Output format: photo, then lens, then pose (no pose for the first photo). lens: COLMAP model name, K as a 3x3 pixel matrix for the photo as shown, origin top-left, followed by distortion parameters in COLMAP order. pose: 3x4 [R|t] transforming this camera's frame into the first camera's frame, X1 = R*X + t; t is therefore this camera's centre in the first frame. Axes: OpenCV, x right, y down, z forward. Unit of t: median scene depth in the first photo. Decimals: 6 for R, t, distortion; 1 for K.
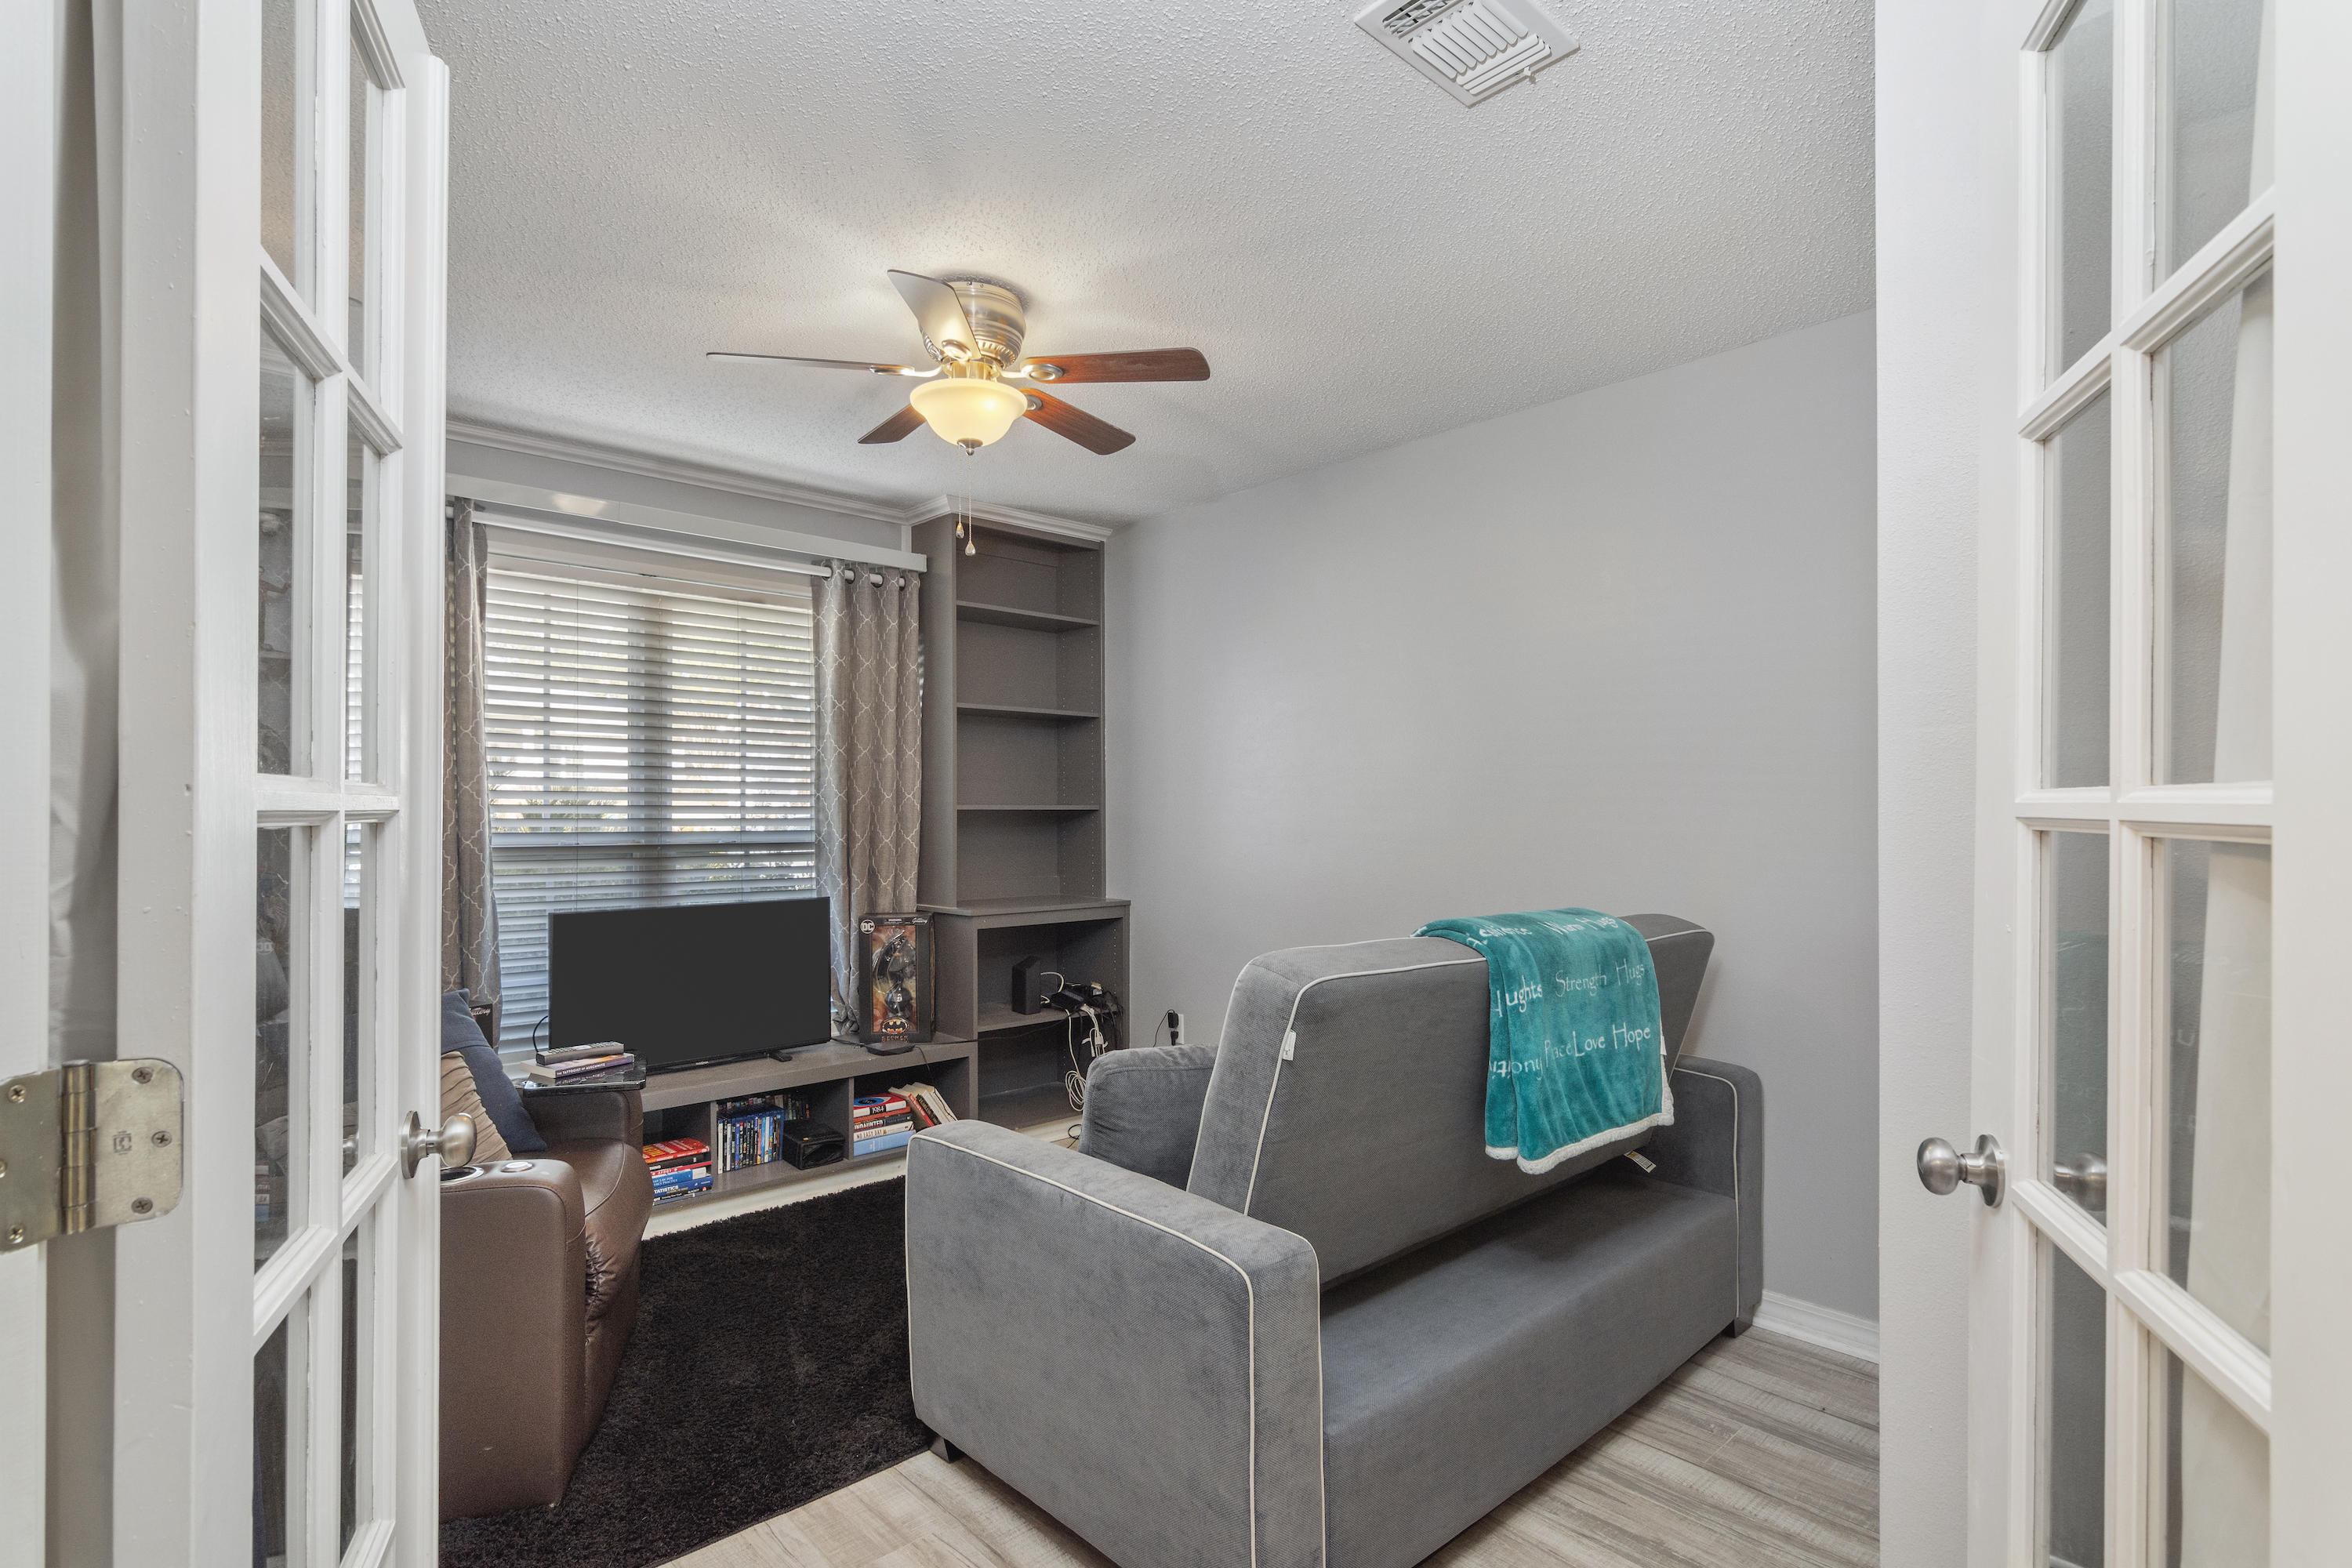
lens RADIAL K [[1134.5, 0, 1169.0], [0, 1134.5, 805.0], [0, 0, 1]] dist [-0.001293, 0.002700]
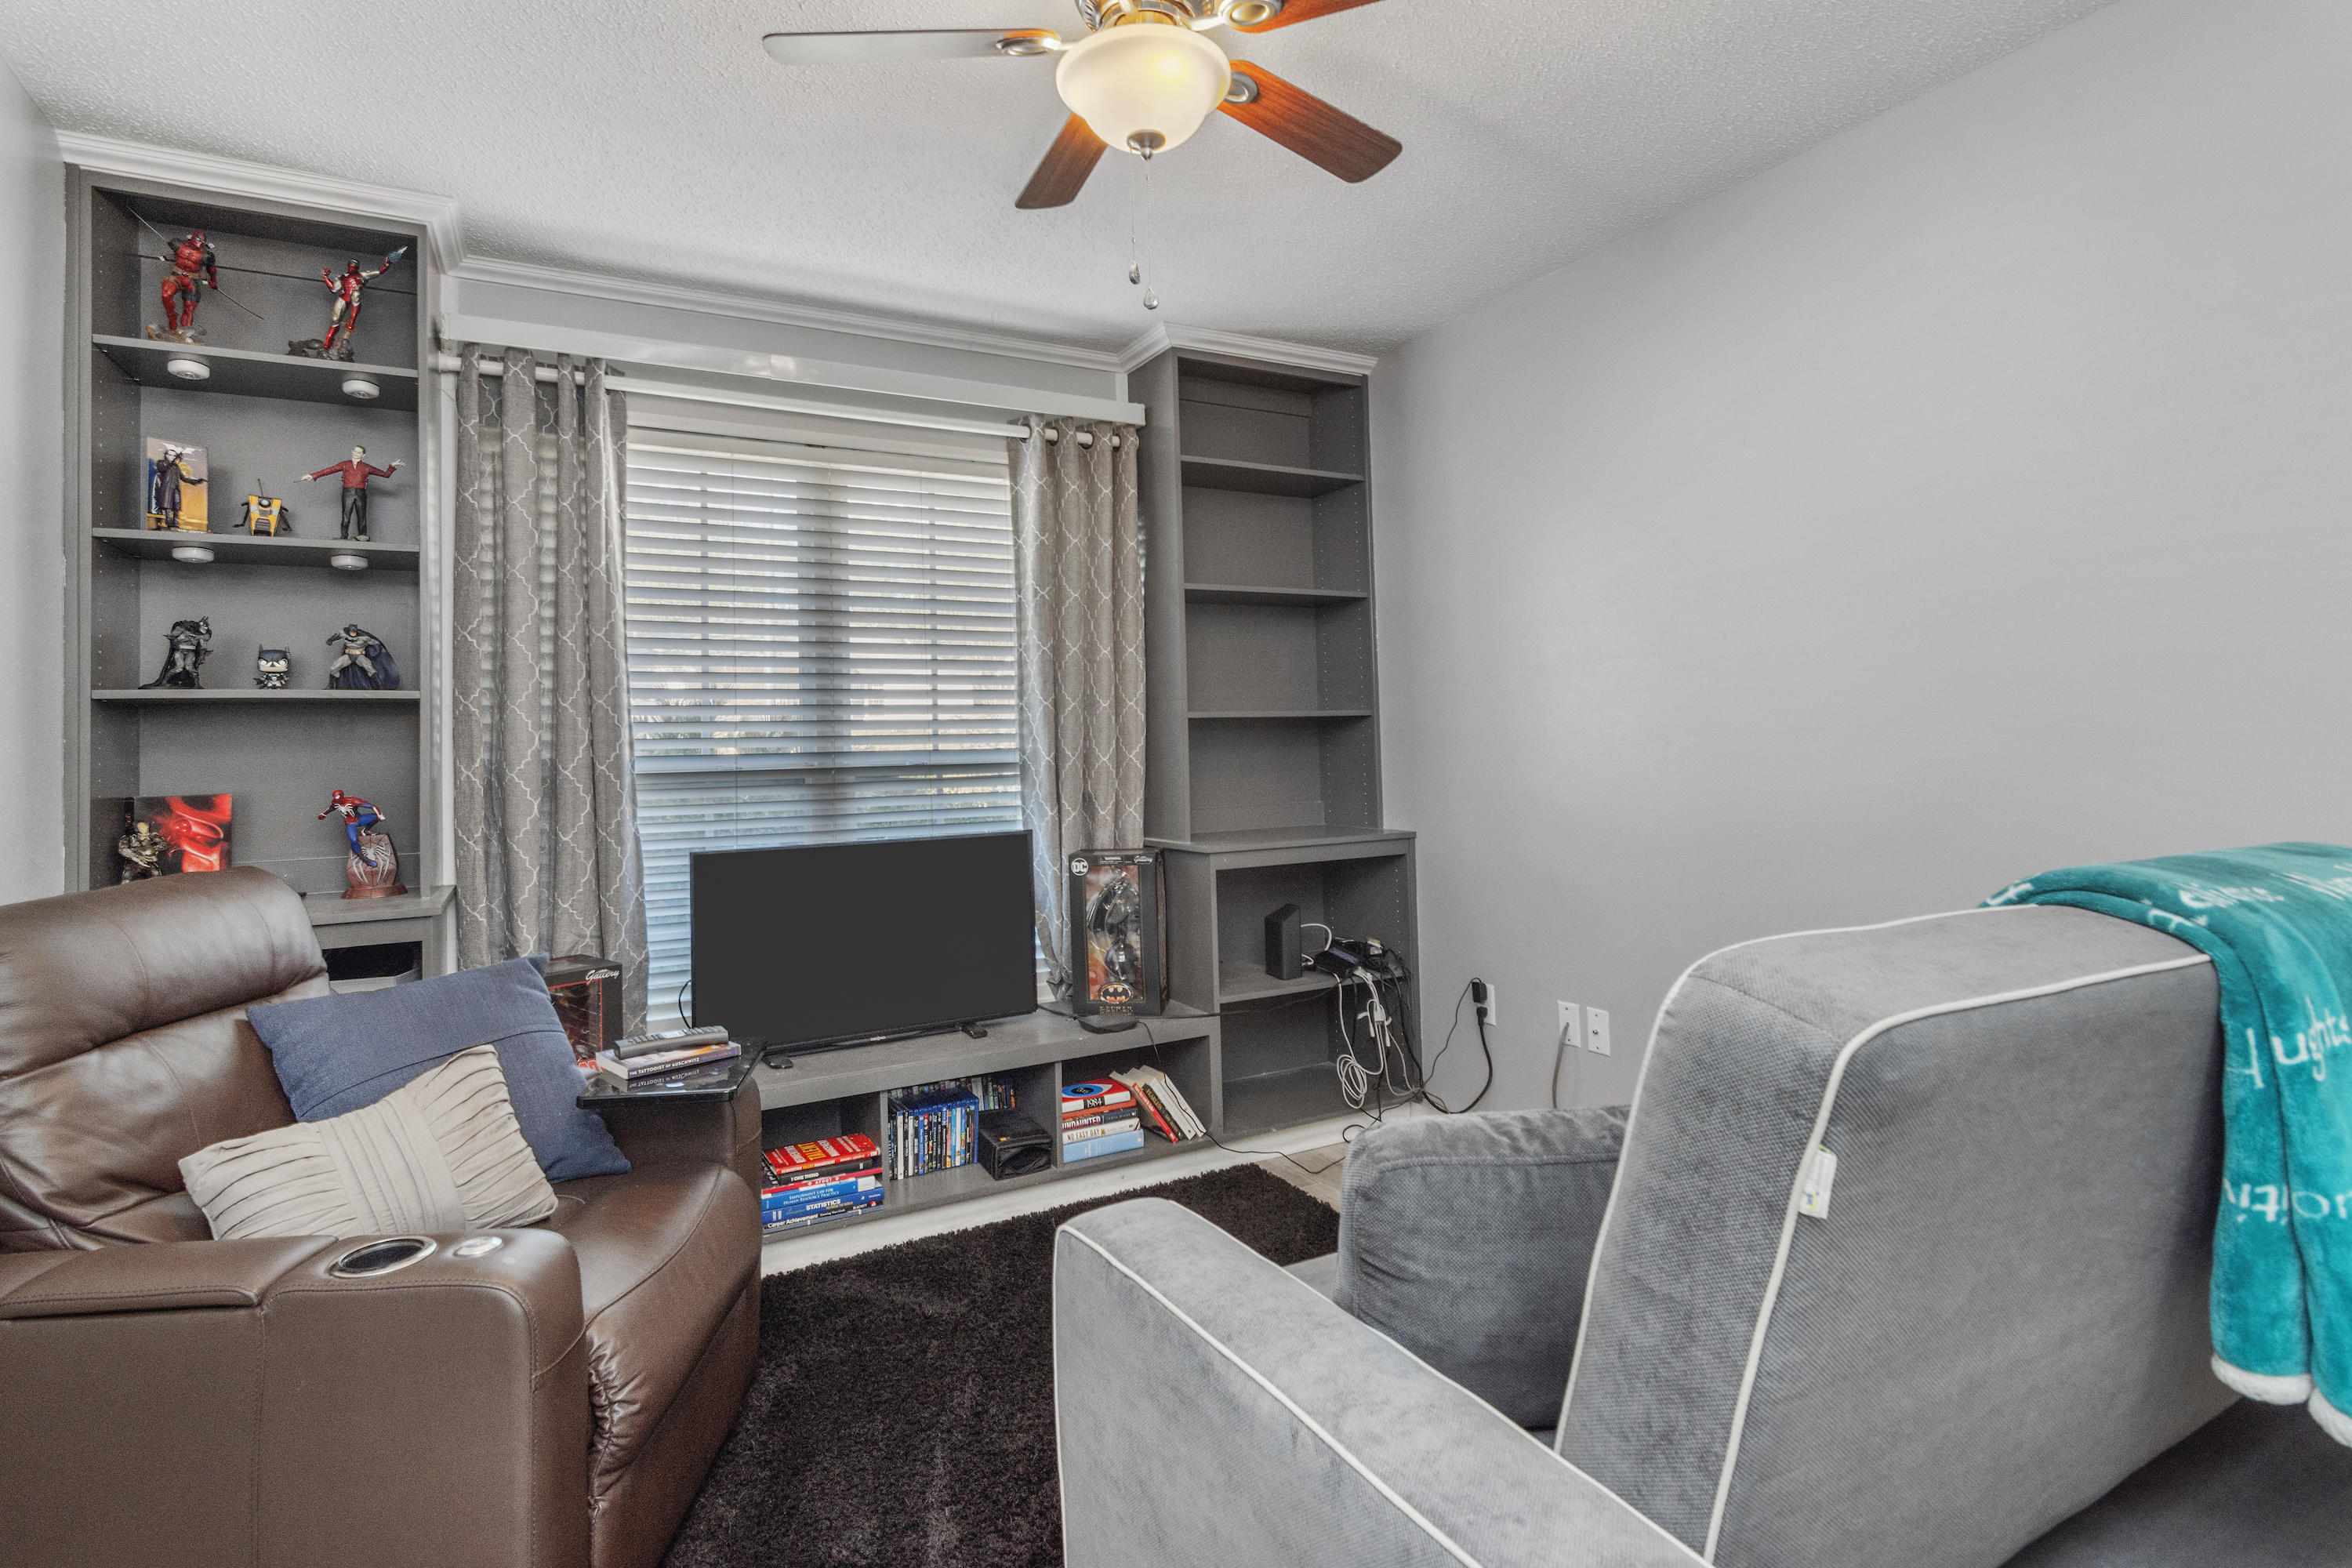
lens RADIAL K [[1134.5, 0, 1177.8], [0, 1134.5, 709.1], [0, 0, 1]] dist [-0.001293, 0.002700]
pose [[0.971515, -0.031409, -0.234886, -0.009808], [0.026033, 0.999324, -0.025953, 0.022196], [0.235542, 0.019099, 0.971676, 0.278622]]
